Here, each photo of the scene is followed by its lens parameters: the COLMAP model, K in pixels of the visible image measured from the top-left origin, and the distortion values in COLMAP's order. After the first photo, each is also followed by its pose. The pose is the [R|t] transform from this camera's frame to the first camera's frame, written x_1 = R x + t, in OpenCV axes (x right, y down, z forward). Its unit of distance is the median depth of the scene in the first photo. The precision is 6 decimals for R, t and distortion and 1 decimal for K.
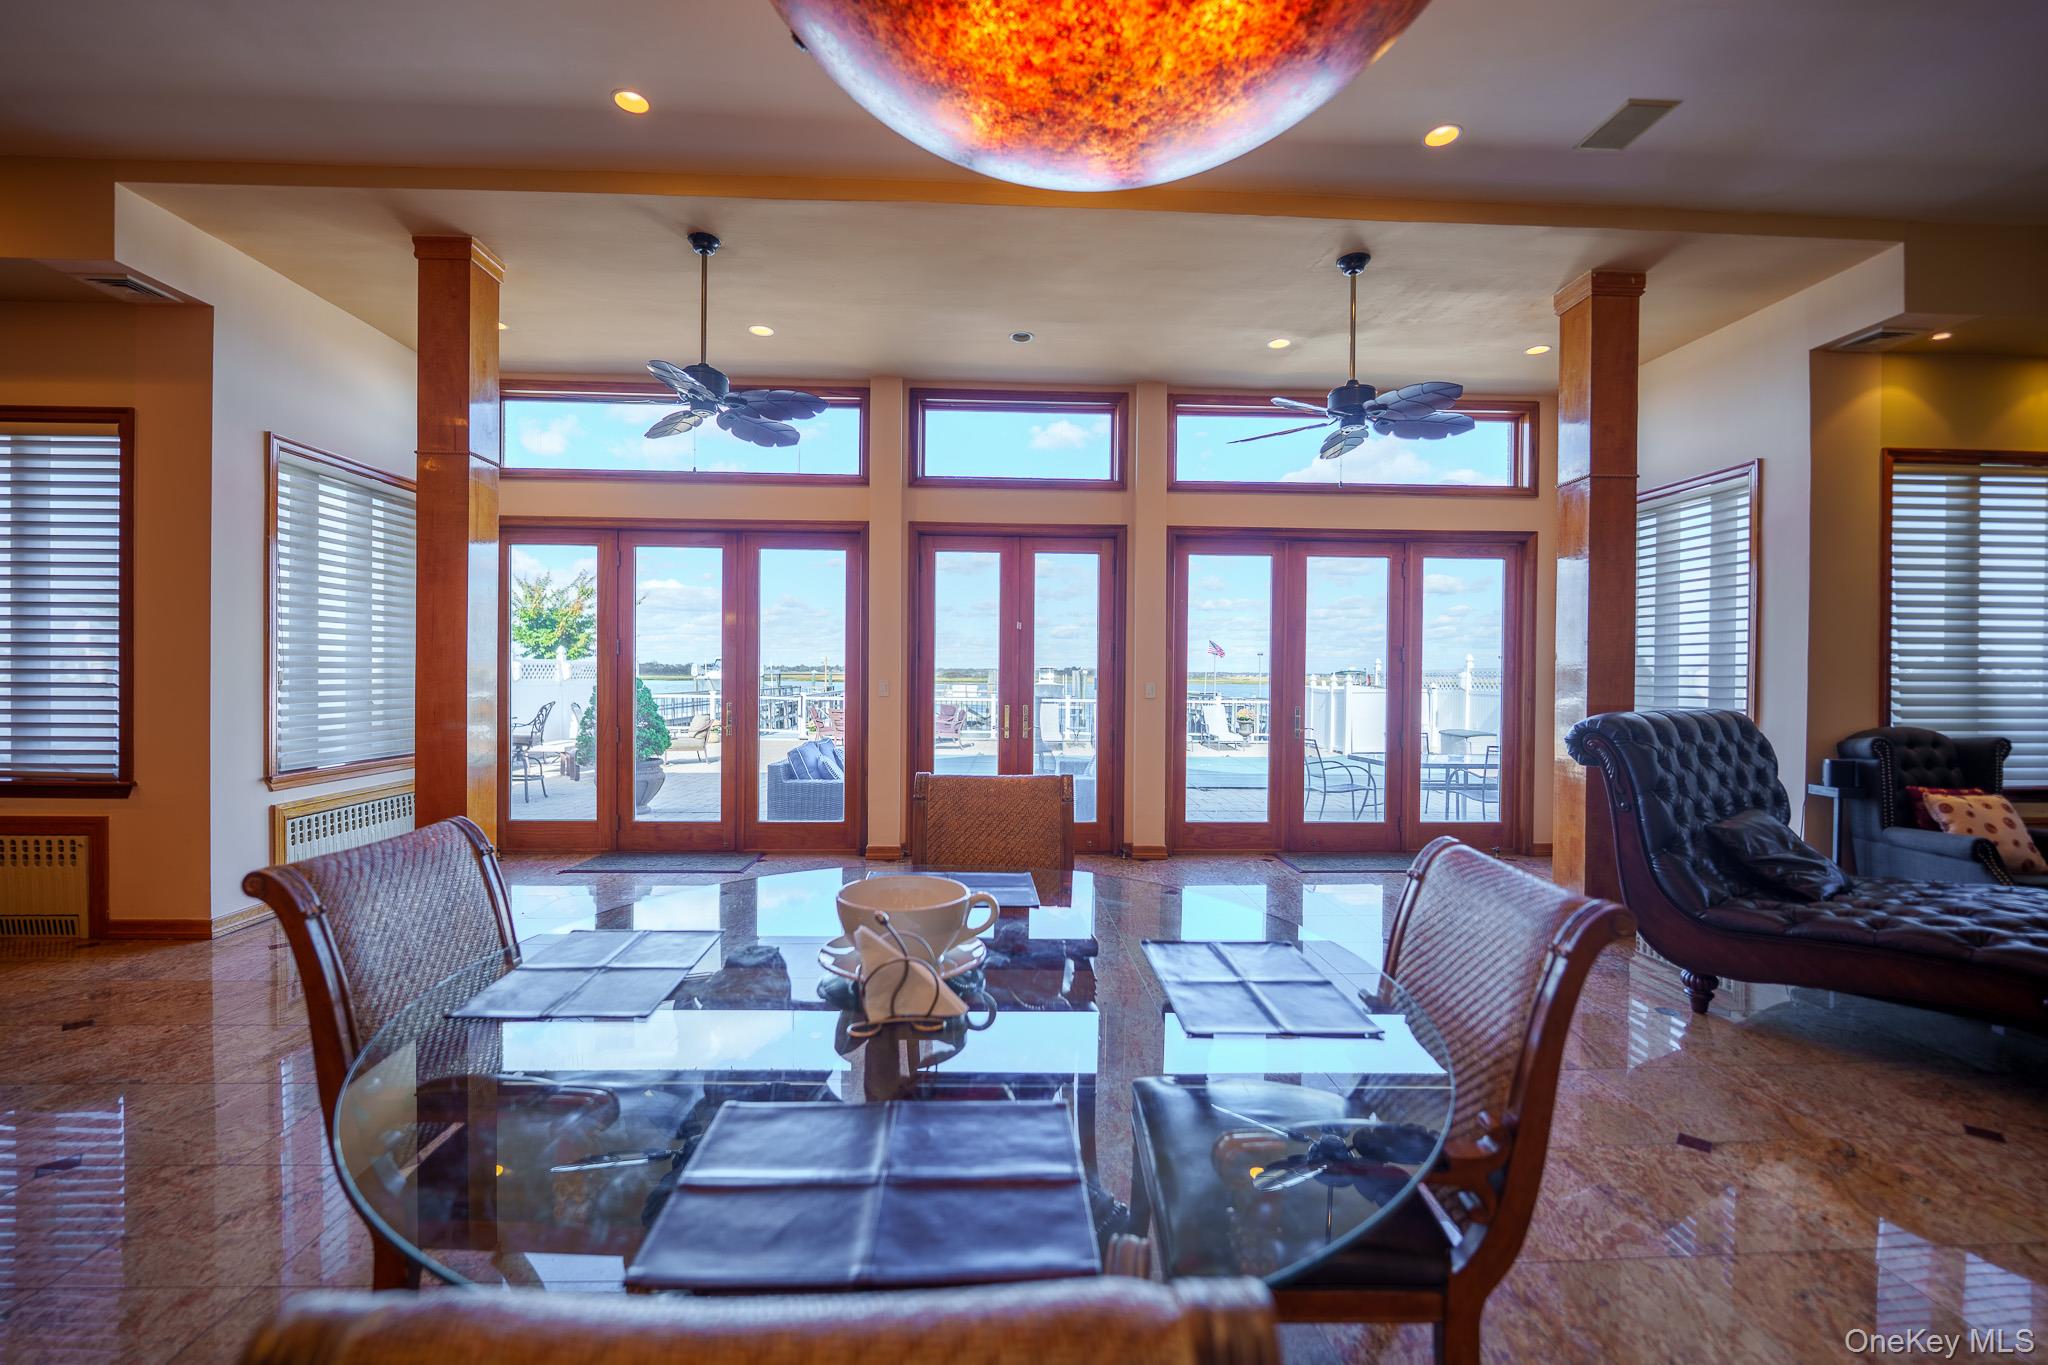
lens RADIAL K [[841.1, 0, 1032.5], [0, 841.1, 678.5], [0, 0, 1]] dist [-0.003235, -0.000091]
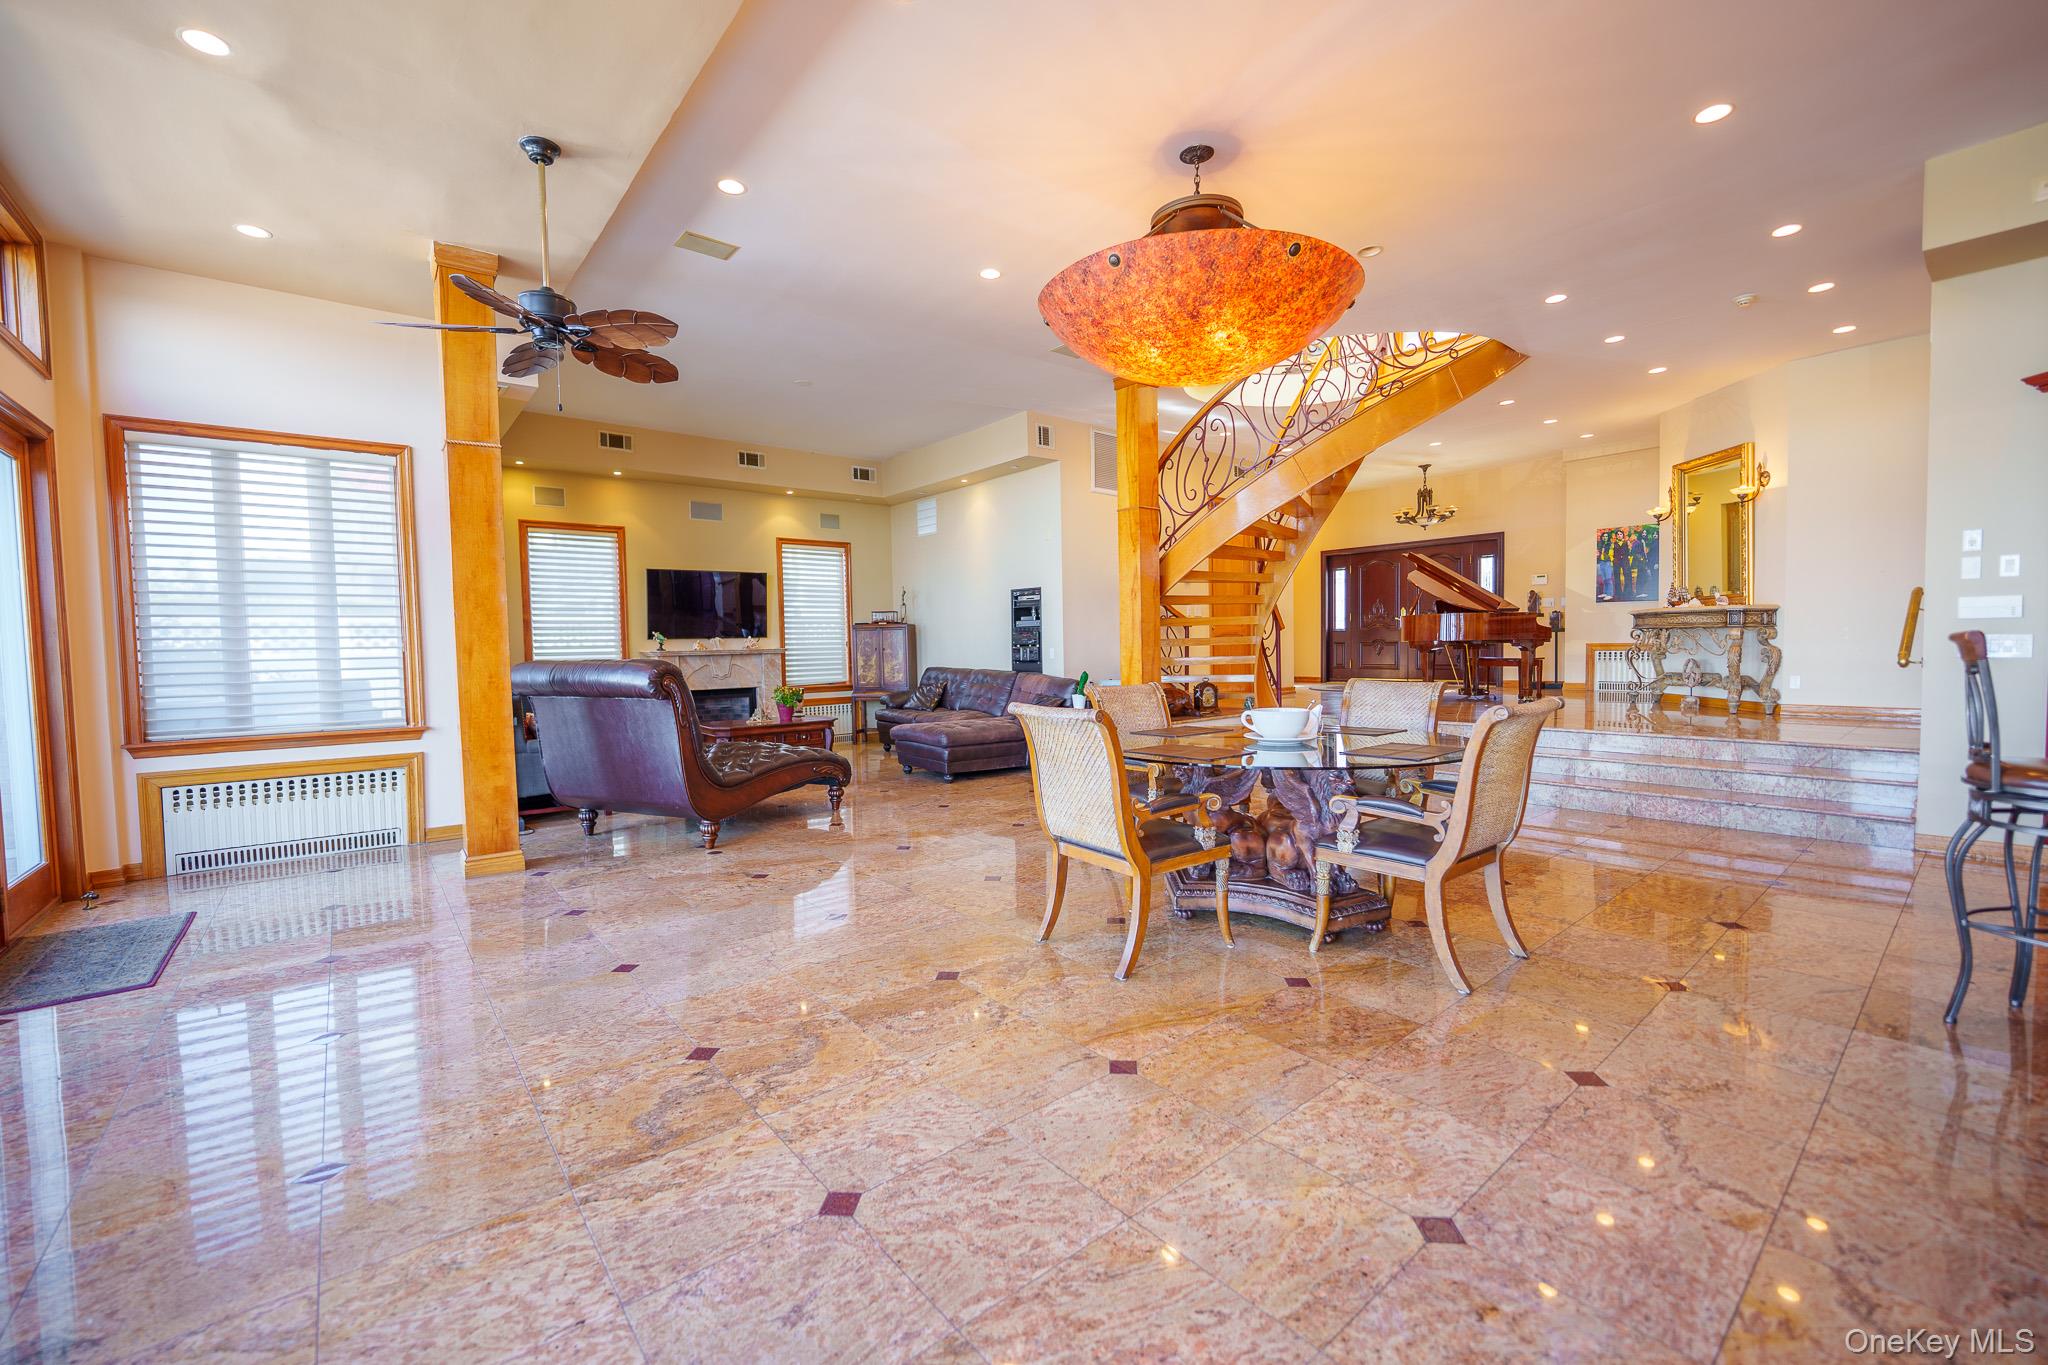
lens RADIAL K [[841.1, 0, 1028.7], [0, 841.1, 679.1], [0, 0, 1]] dist [-0.003235, -0.000091]
pose [[-0.598980, -0.027270, 0.800300, -0.434251], [0.018048, 0.998706, 0.047539, 0.010914], [-0.800561, 0.042918, -0.597713, 0.805180]]
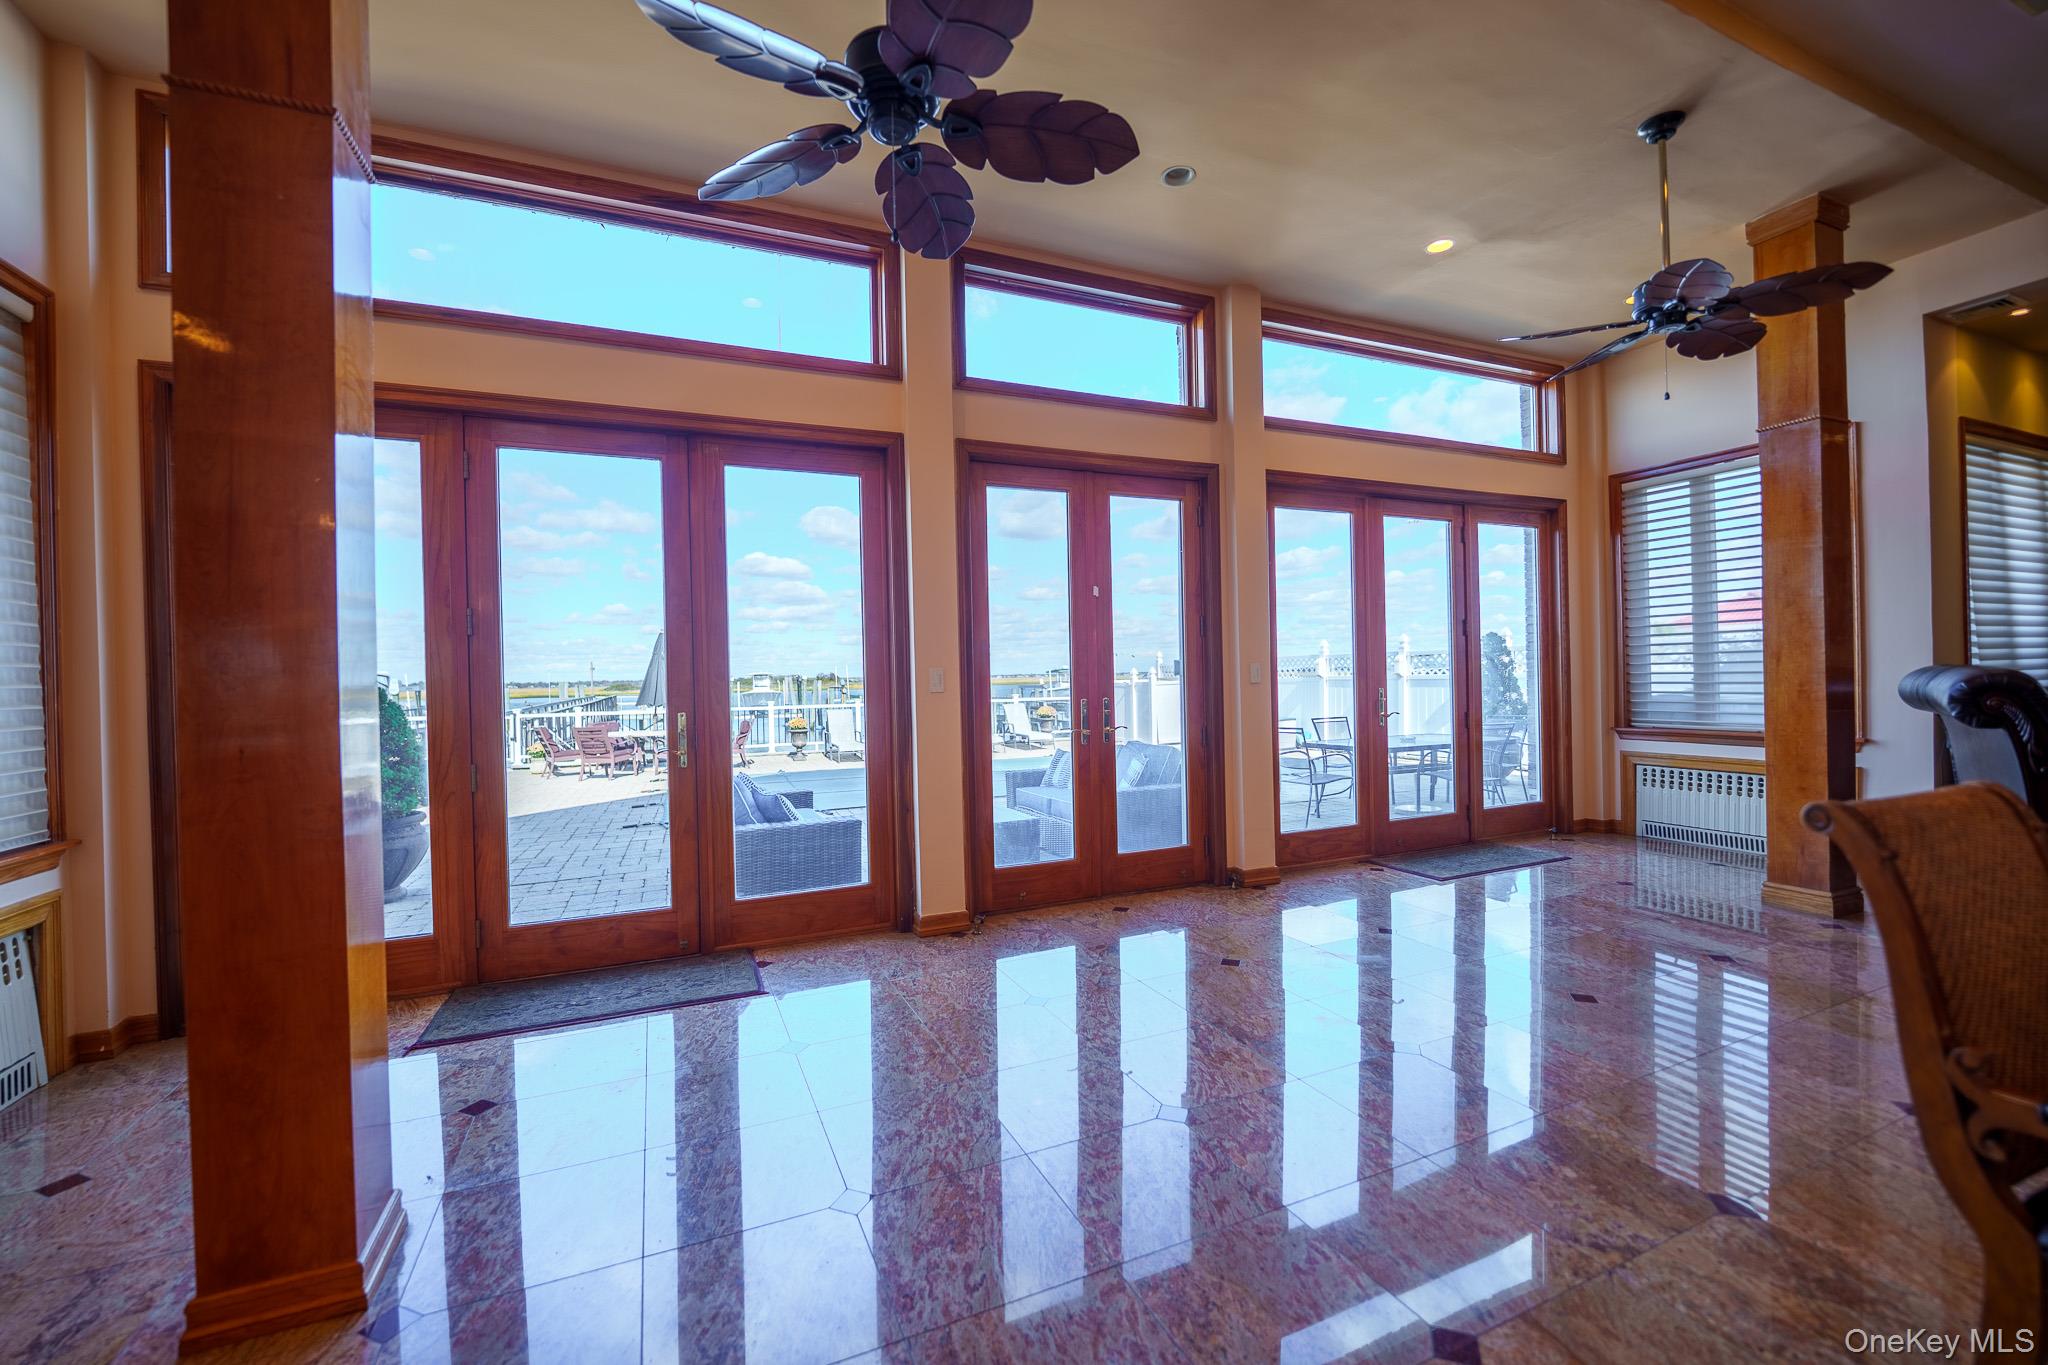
lens RADIAL K [[841.1, 0, 1021.8], [0, 841.1, 686.1], [0, 0, 1]] dist [-0.003235, -0.000091]
pose [[0.929572, -0.032873, 0.367172, -0.351183], [0.032133, 0.999451, 0.008130, 0.011808], [-0.367238, 0.004241, 0.930117, 0.334652]]
